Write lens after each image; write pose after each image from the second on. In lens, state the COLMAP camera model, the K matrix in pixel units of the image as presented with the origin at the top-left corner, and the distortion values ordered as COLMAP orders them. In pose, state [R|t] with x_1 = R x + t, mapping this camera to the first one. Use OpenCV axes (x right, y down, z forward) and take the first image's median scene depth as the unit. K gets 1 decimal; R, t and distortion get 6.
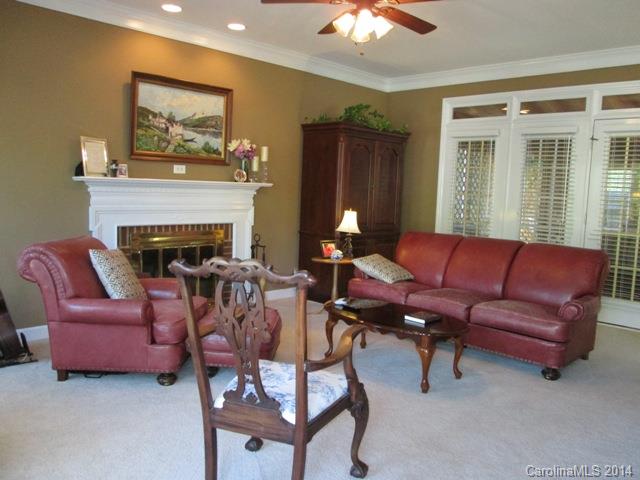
lens RADIAL K [[535.1, 0, 319.0], [0, 535.1, 243.2], [0, 0, 1]] dist [-0.007161, -0.005594]
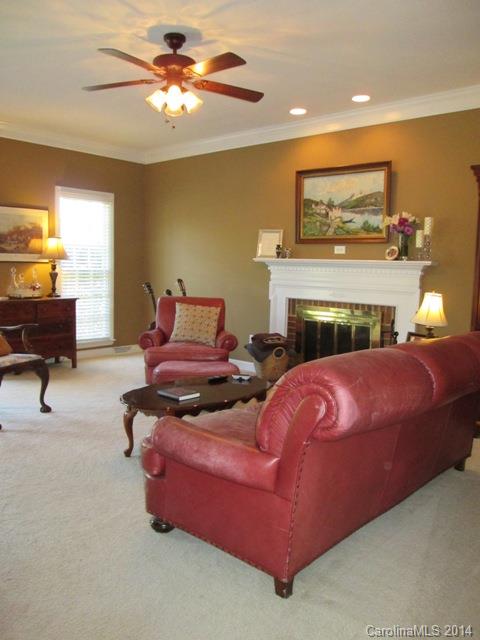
lens RADIAL K [[535.1, 0, 239.3], [0, 535.1, 316.9], [0, 0, 1]] dist [-0.007161, -0.005594]
pose [[0.054782, 0.075004, -0.995677, 0.806033], [-0.120571, 0.990375, 0.067971, -0.054689], [0.991192, 0.116326, 0.063298, 0.756177]]
